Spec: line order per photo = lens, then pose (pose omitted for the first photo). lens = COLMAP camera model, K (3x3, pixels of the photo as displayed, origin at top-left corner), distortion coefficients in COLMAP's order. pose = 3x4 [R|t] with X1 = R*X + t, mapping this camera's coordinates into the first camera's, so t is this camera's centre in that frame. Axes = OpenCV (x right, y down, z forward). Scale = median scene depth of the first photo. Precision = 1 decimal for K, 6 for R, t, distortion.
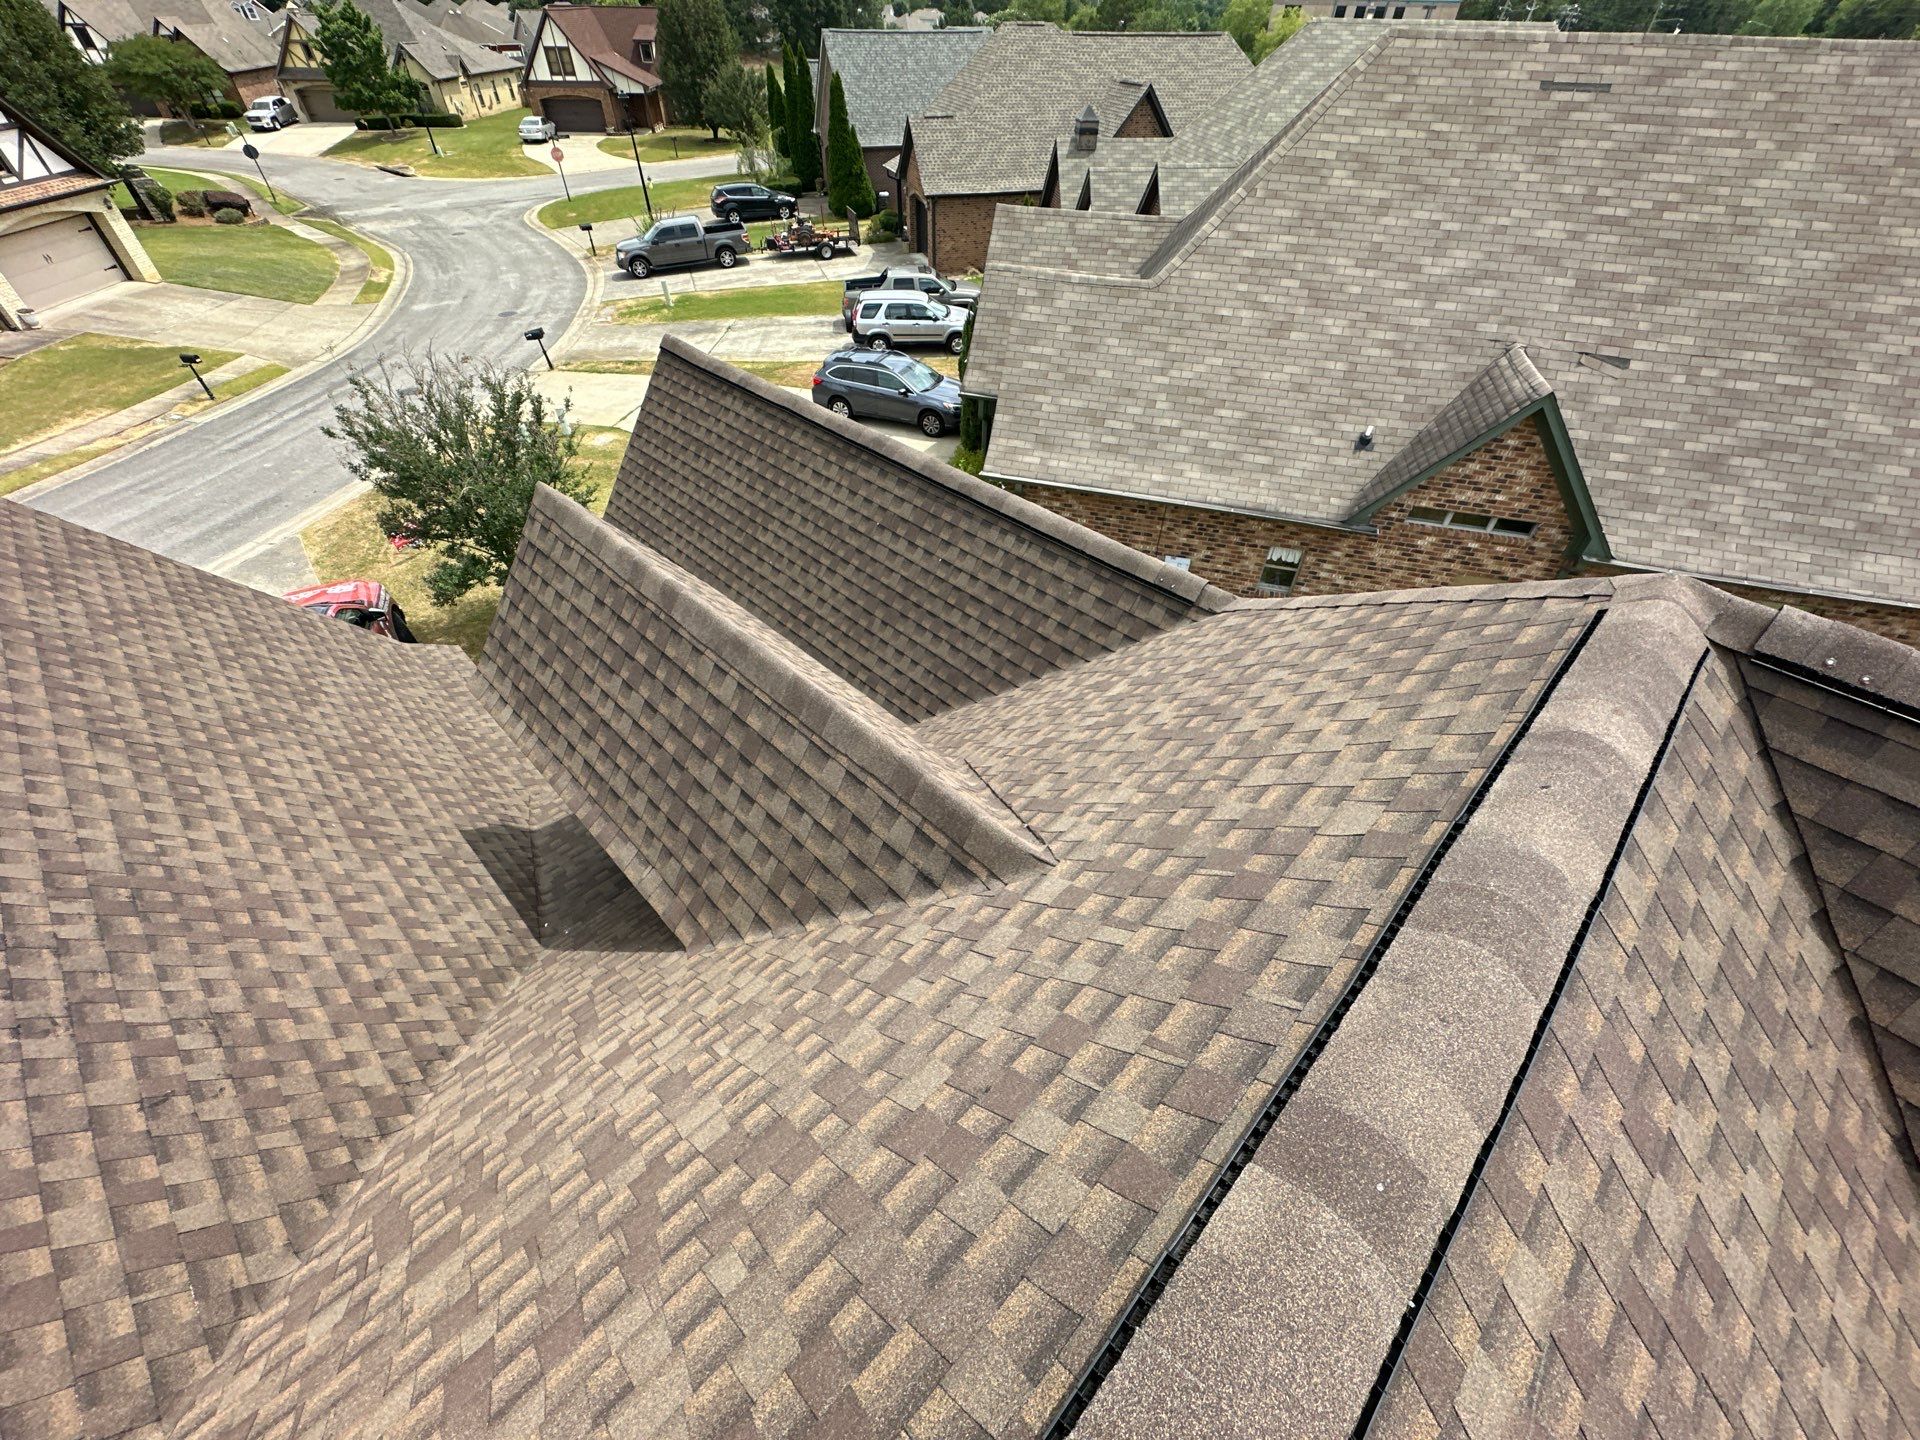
lens RADIAL K [[765.7, 0, 961.0], [0, 765.7, 719.6], [0, 0, 1]] dist [-0.002557, 0.000562]
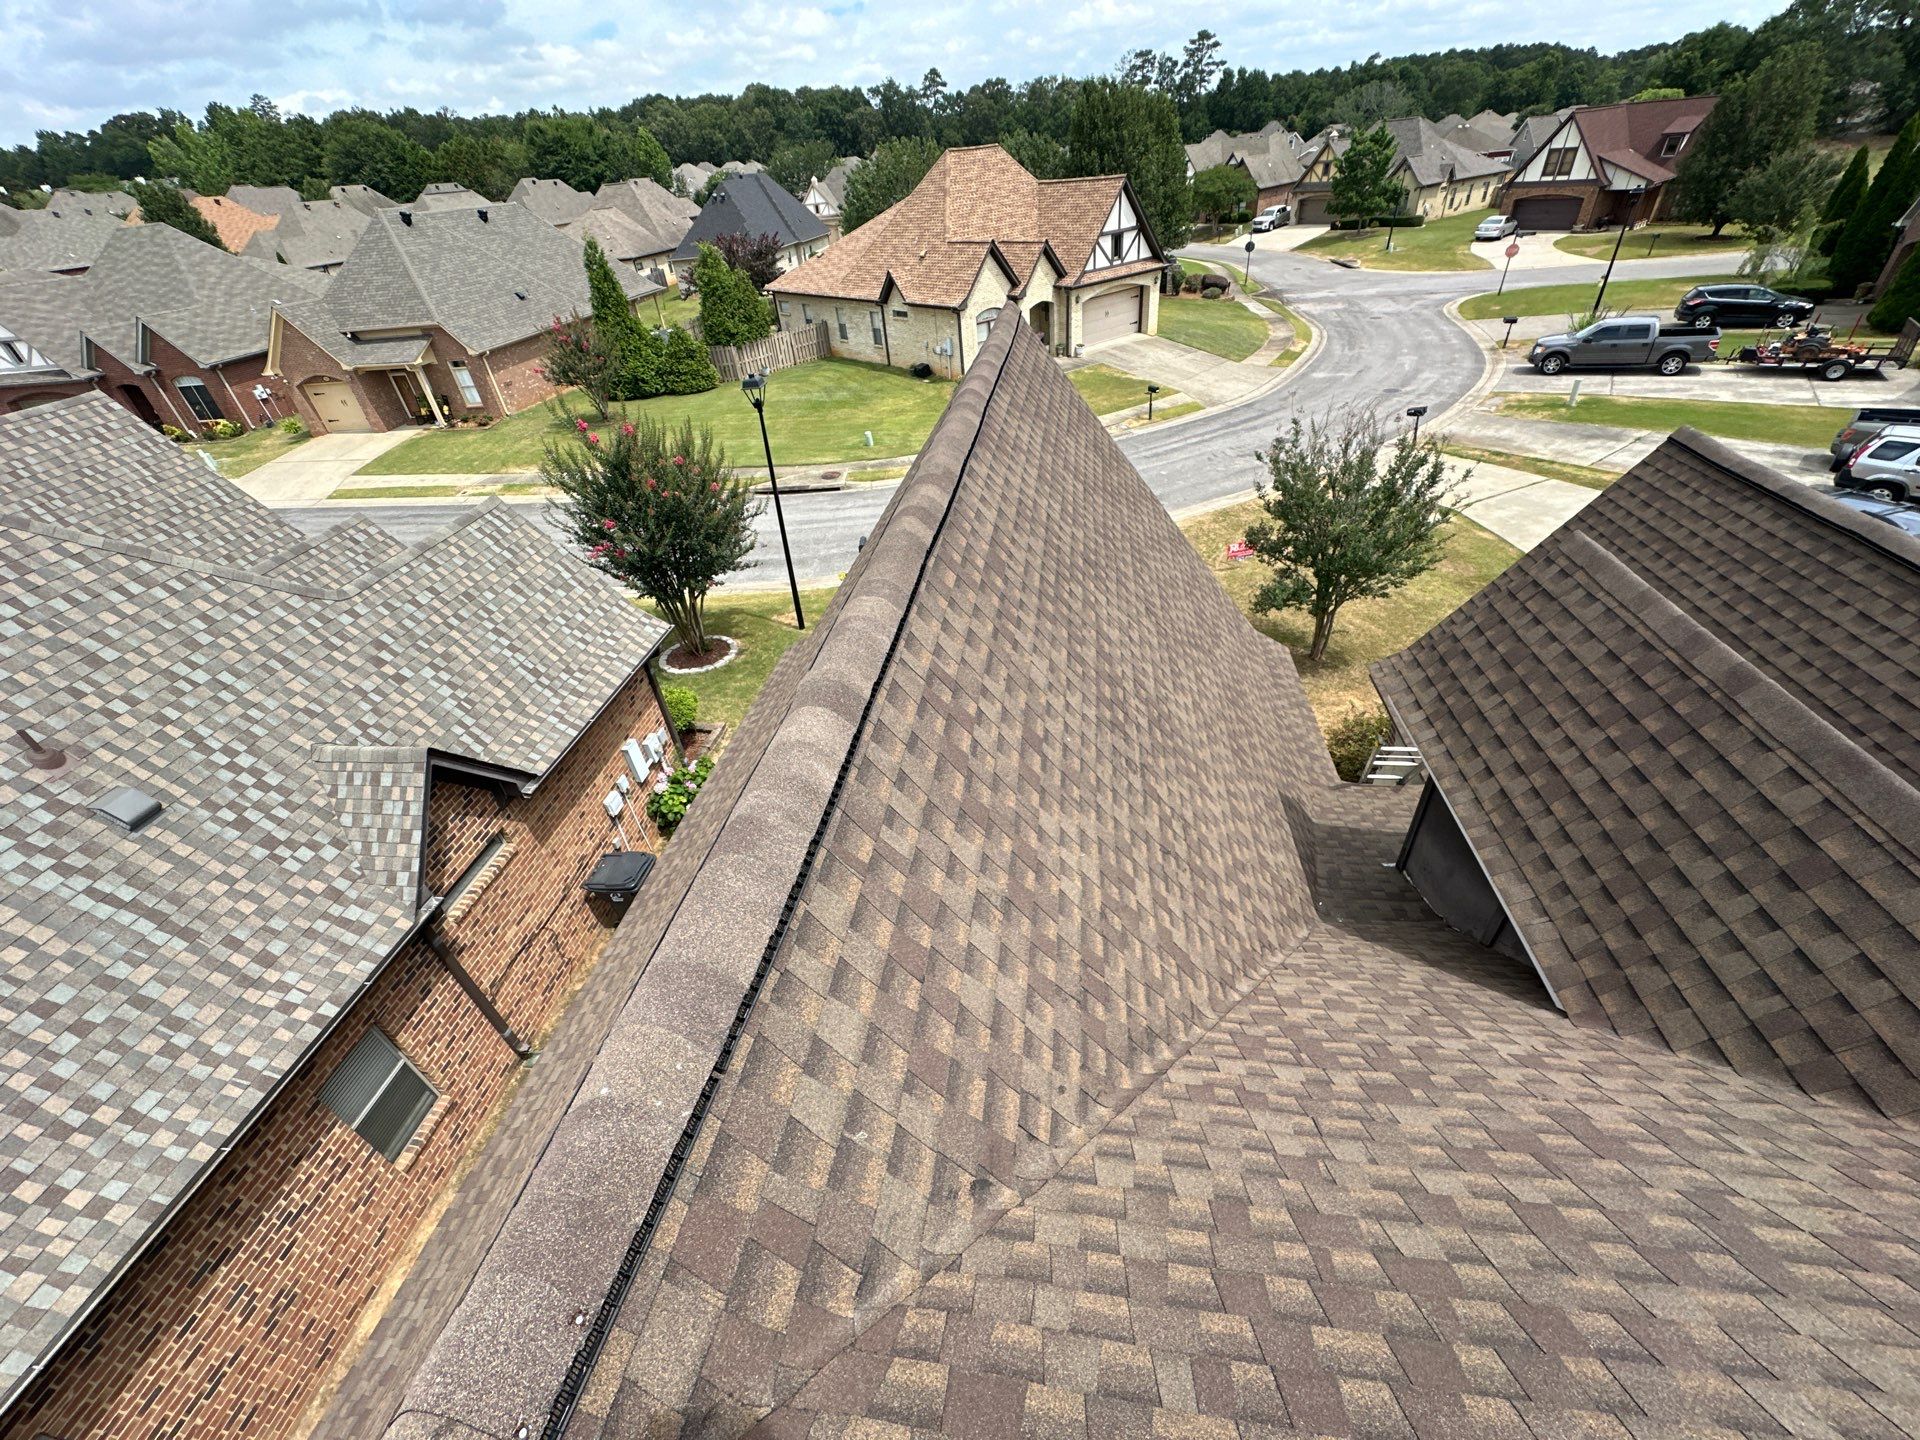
lens RADIAL K [[765.7, 0, 961.6], [0, 765.7, 719.2], [0, 0, 1]] dist [-0.002557, 0.000562]
pose [[0.600452, 0.421681, -0.679443, -0.096528], [-0.480409, 0.869465, 0.115056, 0.069796], [0.639268, 0.257325, 0.724651, -0.072661]]
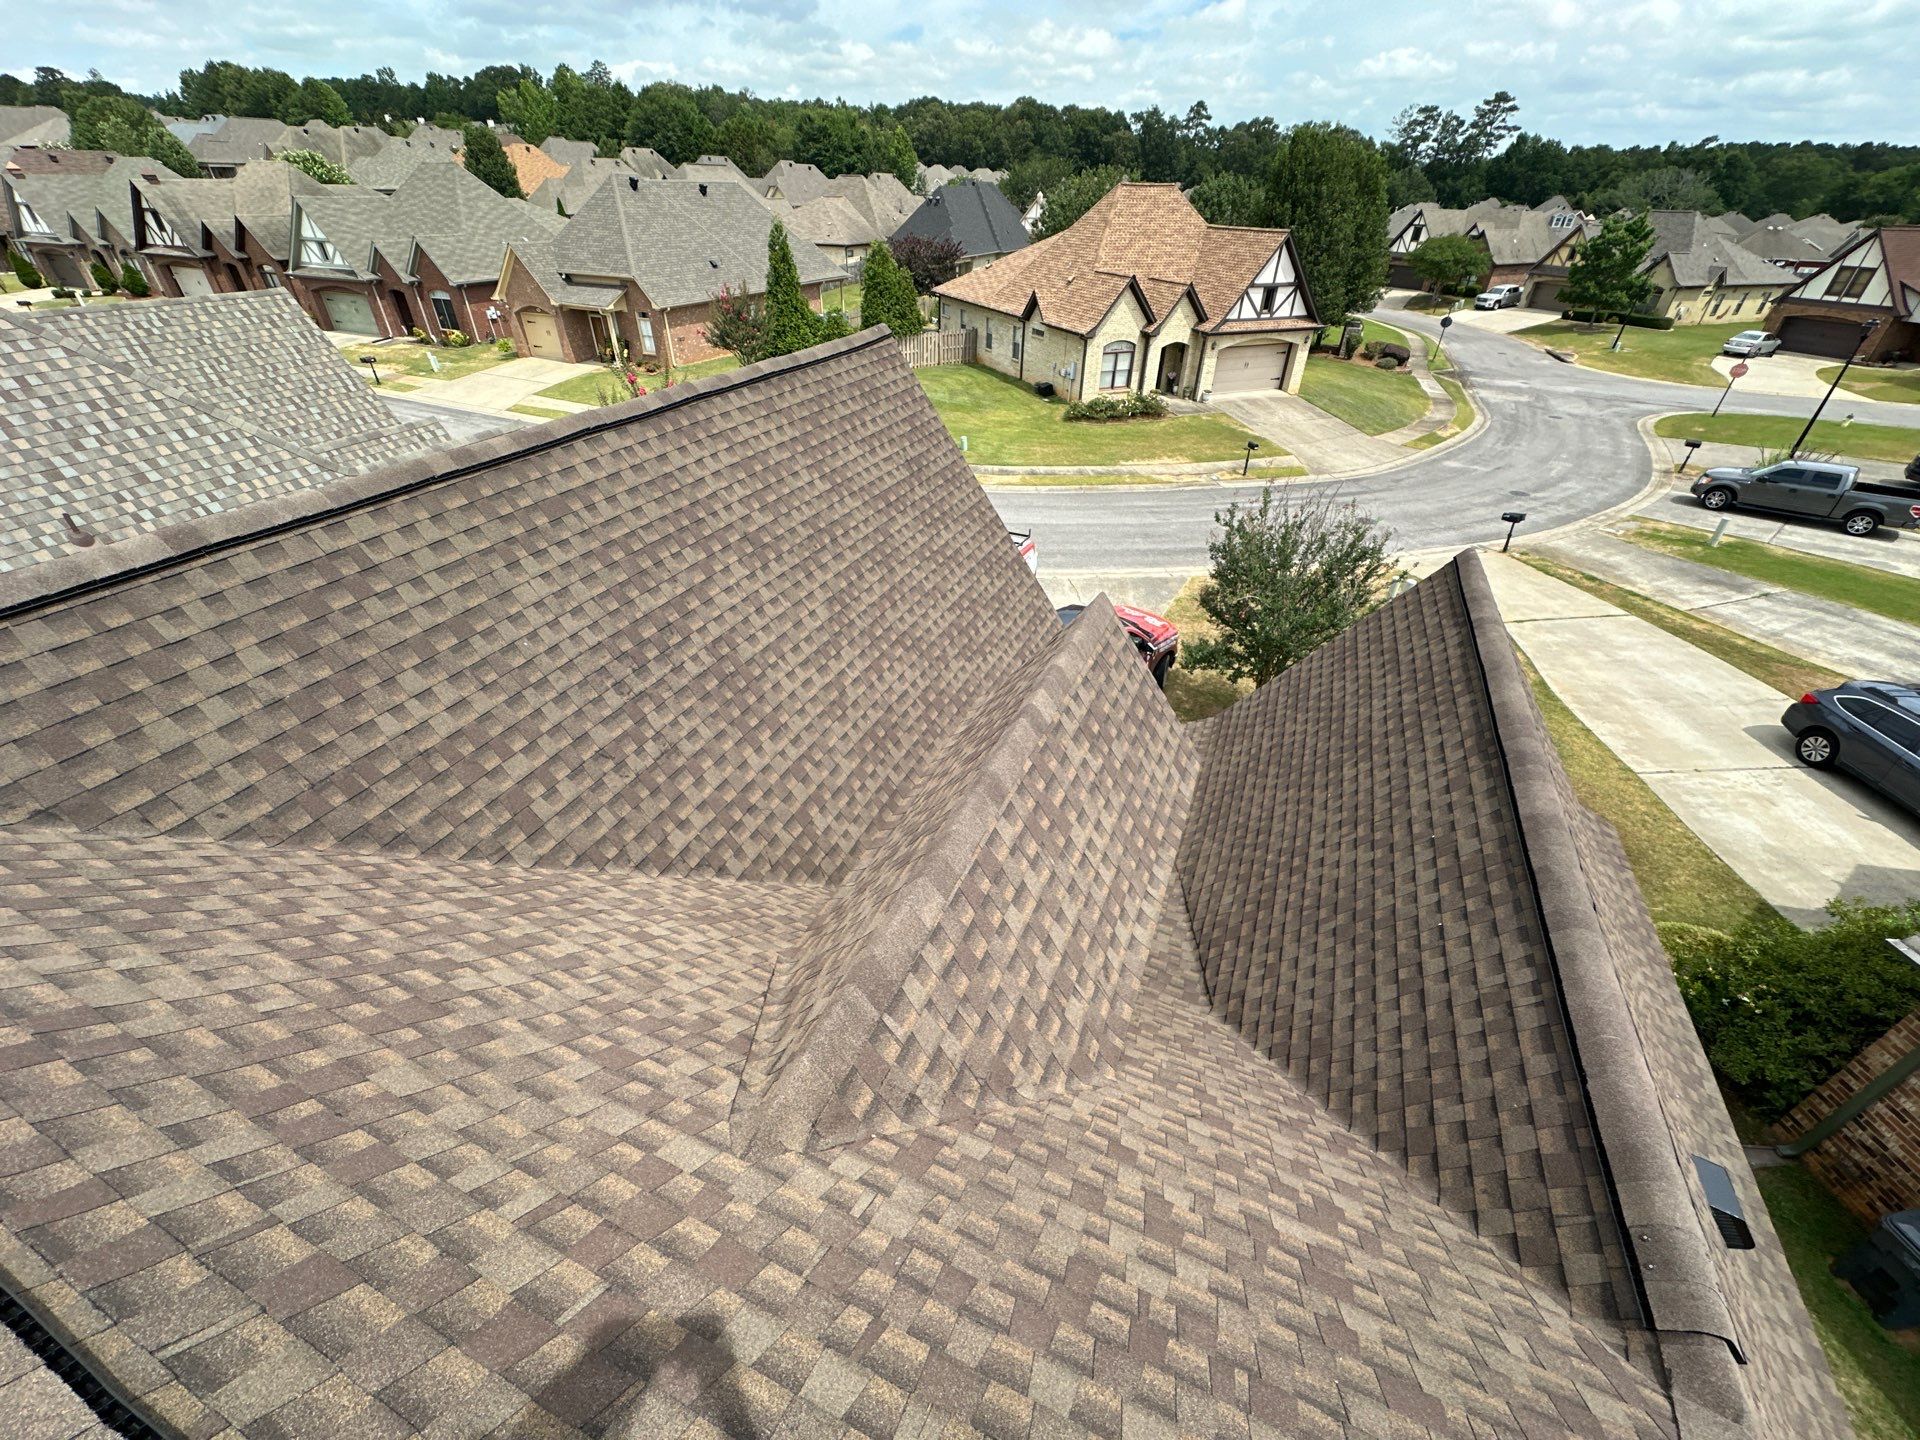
lens RADIAL K [[765.7, 0, 960.8], [0, 765.7, 718.8], [0, 0, 1]] dist [-0.002557, 0.000562]
pose [[0.366186, 0.527622, -0.766501, 0.125898], [-0.649880, 0.734554, 0.195160, -0.099574], [0.666007, 0.426669, 0.611874, 0.098457]]
